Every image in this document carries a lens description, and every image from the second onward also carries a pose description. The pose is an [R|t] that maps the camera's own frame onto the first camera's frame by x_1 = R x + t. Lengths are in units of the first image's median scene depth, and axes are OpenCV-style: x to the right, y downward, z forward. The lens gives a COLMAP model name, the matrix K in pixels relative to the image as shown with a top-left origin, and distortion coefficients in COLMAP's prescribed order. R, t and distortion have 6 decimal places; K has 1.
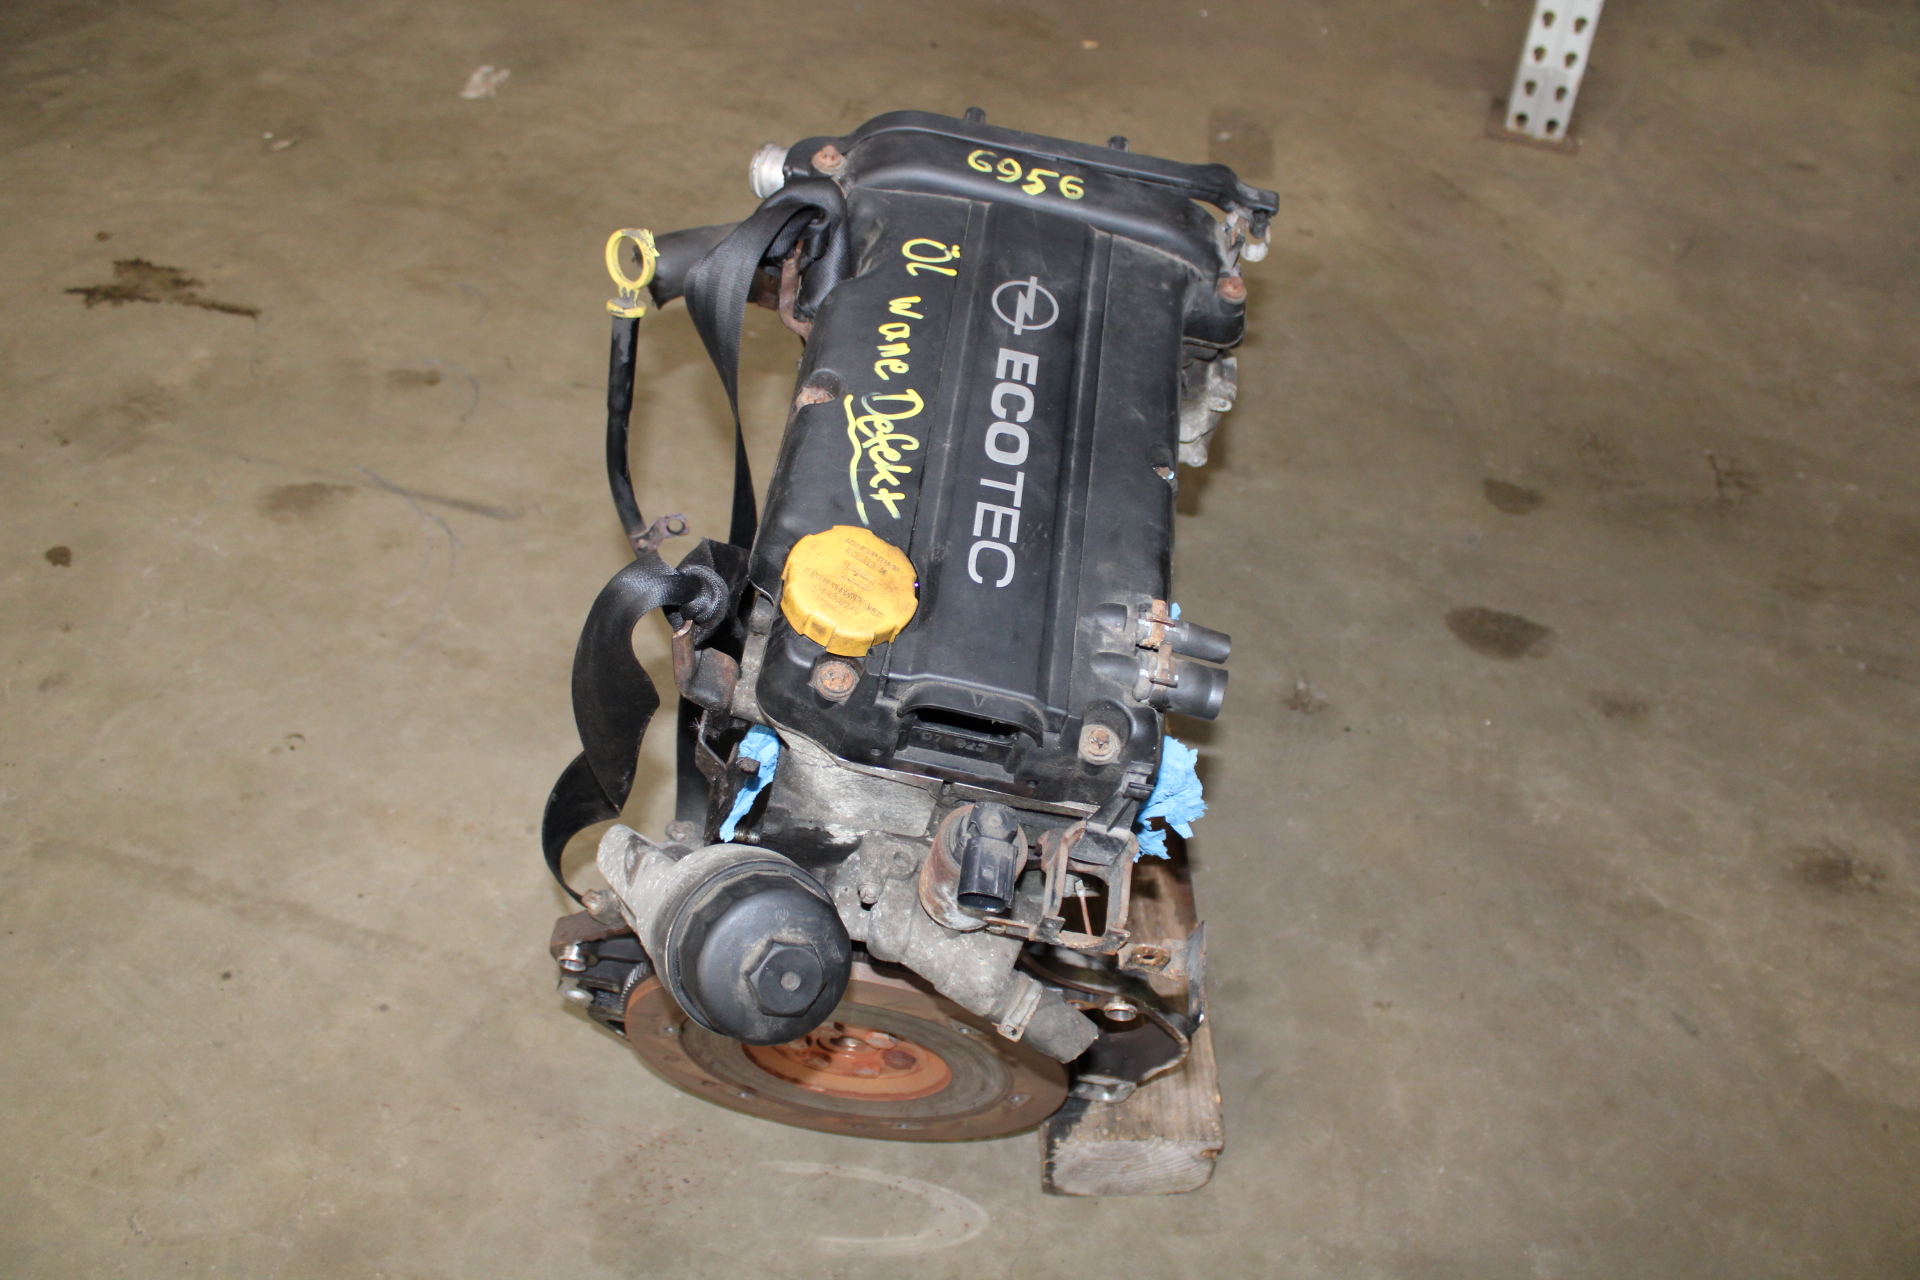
lens RADIAL K [[1563.5, 0, 965.6], [0, 1563.5, 639.7], [0, 0, 1]] dist [-0.104206, 0.025917]
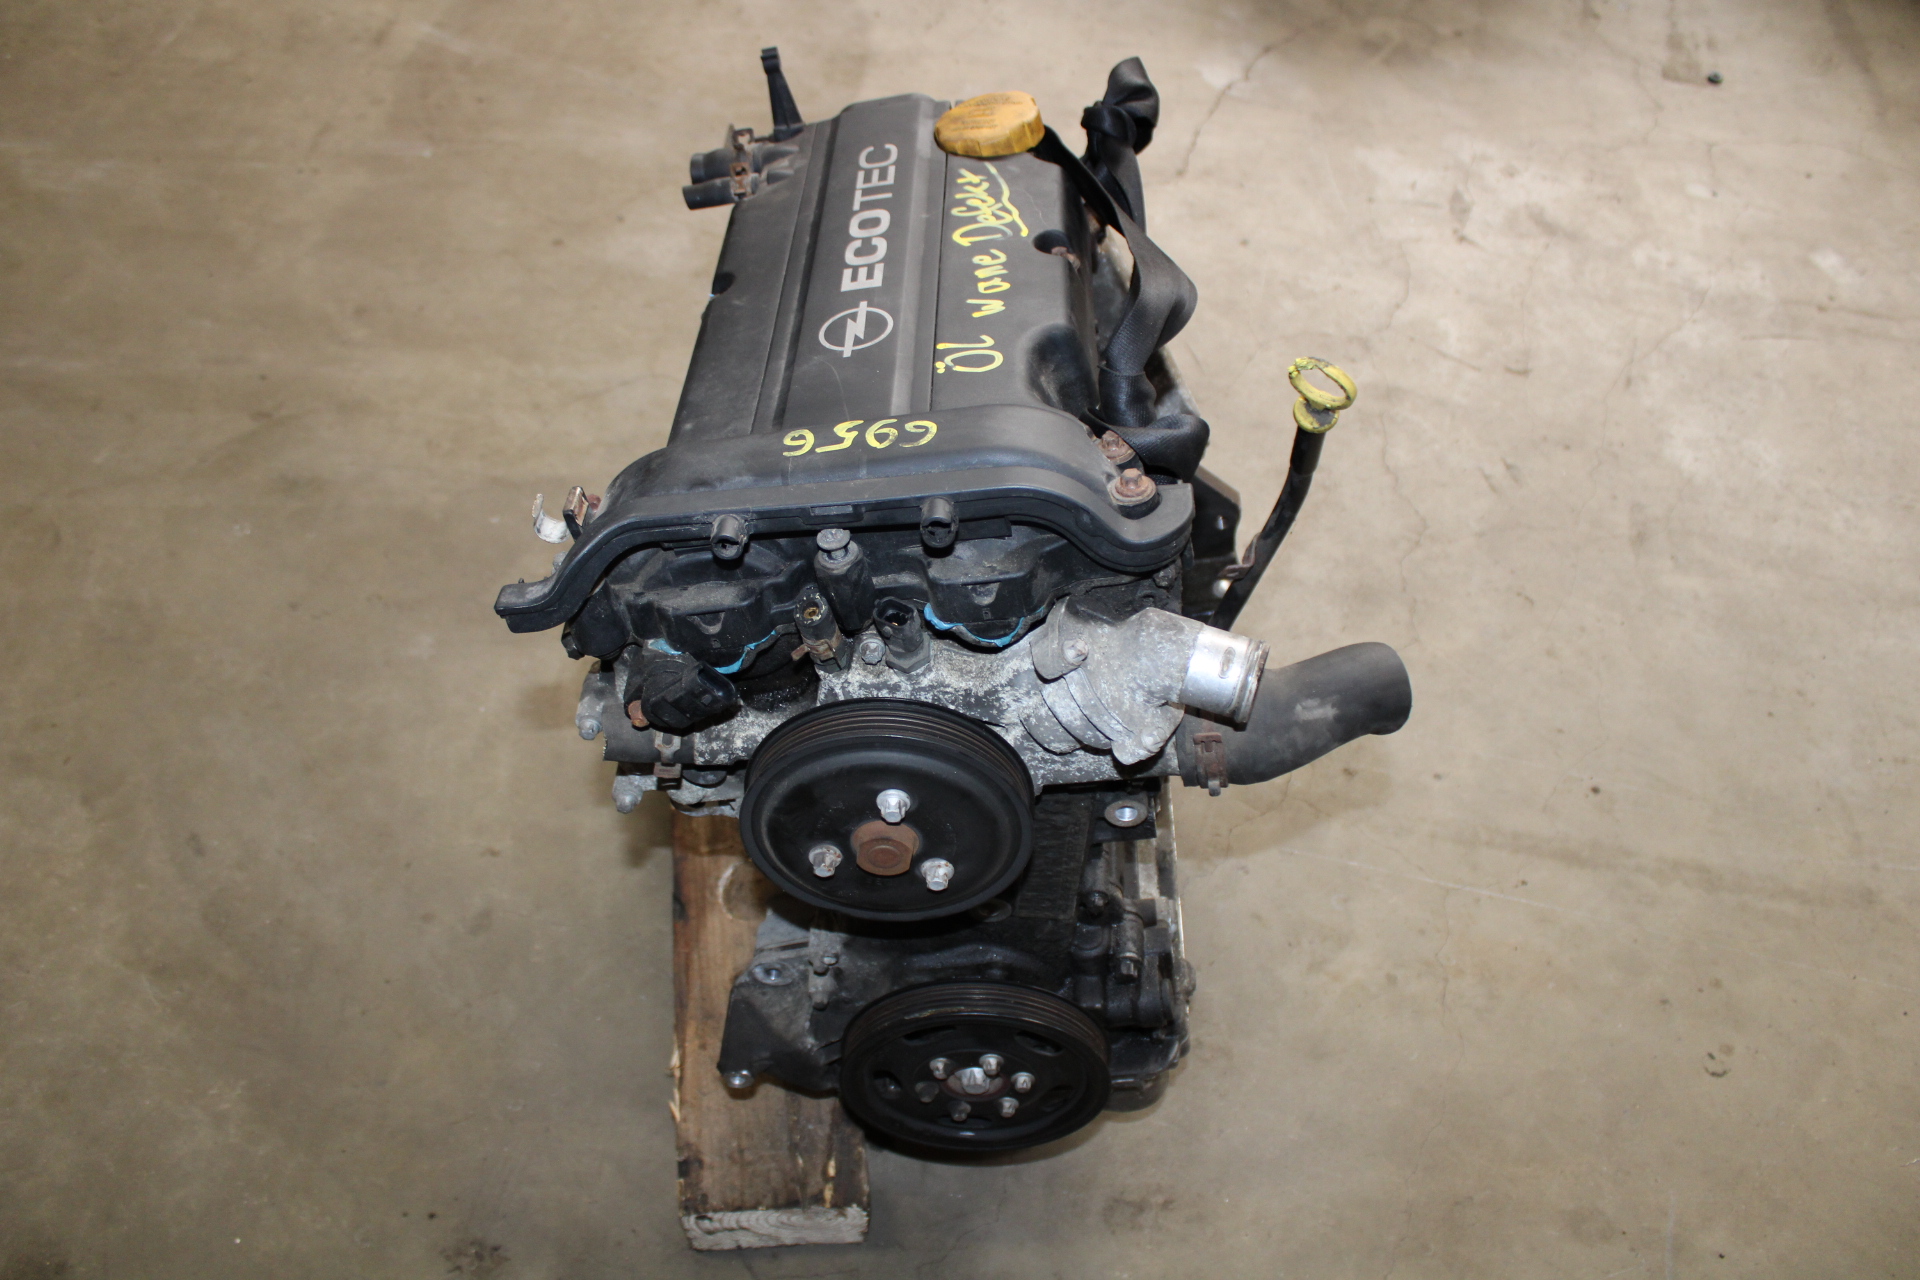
lens RADIAL K [[1563.5, 0, 968.0], [0, 1563.5, 642.3], [0, 0, 1]] dist [-0.104206, 0.025917]
pose [[-0.994979, 0.042874, -0.090432, 0.065655], [-0.095733, -0.144297, 0.984893, -1.181448], [0.029178, 0.988605, 0.147677, 1.095150]]
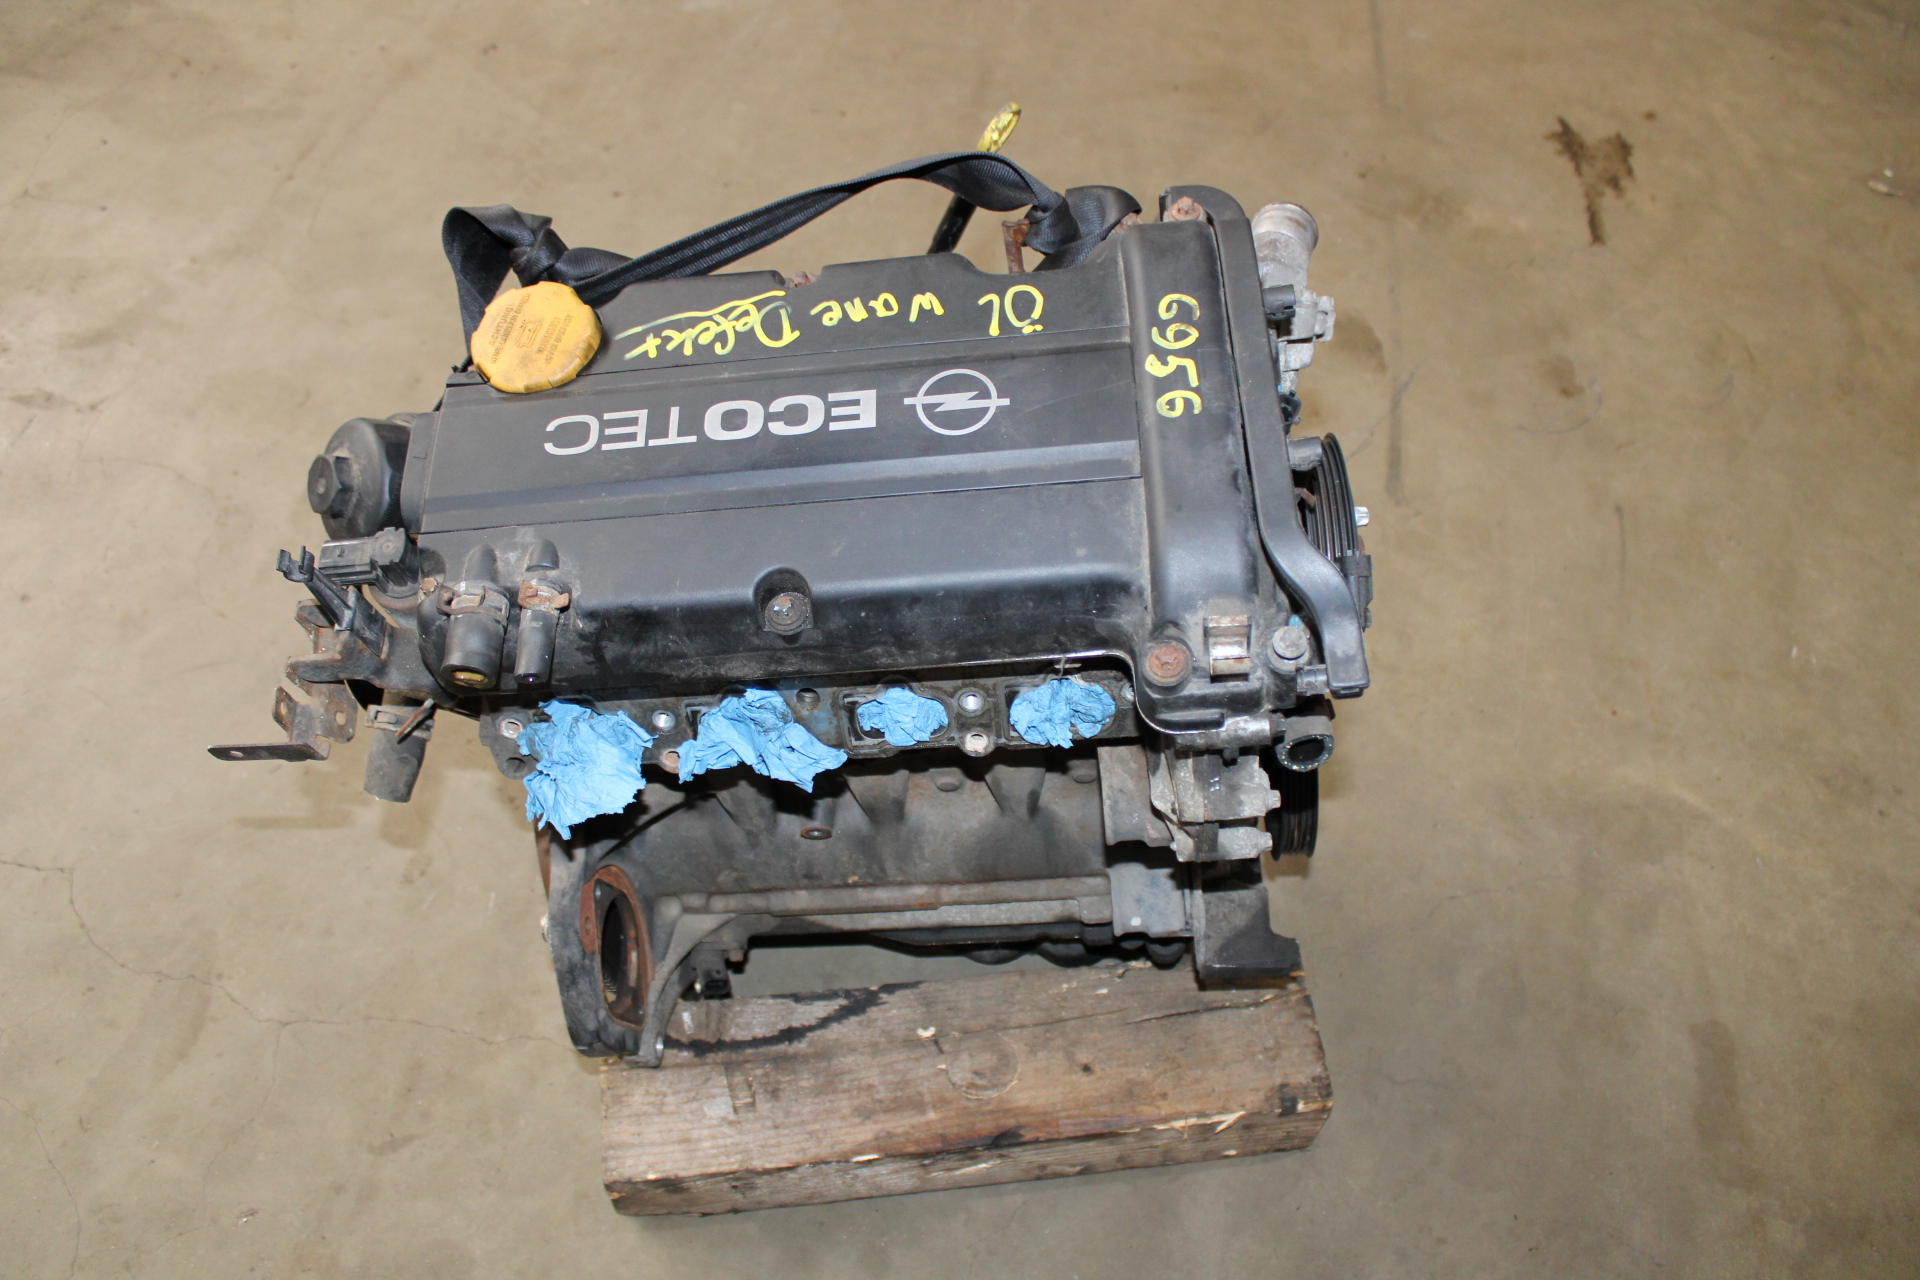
lens RADIAL K [[1563.5, 0, 954.7], [0, 1563.5, 639.2], [0, 0, 1]] dist [-0.104206, 0.025917]
pose [[0.105218, 0.760706, -0.640512, 0.701718], [-0.732677, 0.494797, 0.467290, -0.566608], [0.672394, 0.420121, 0.609414, 0.567156]]
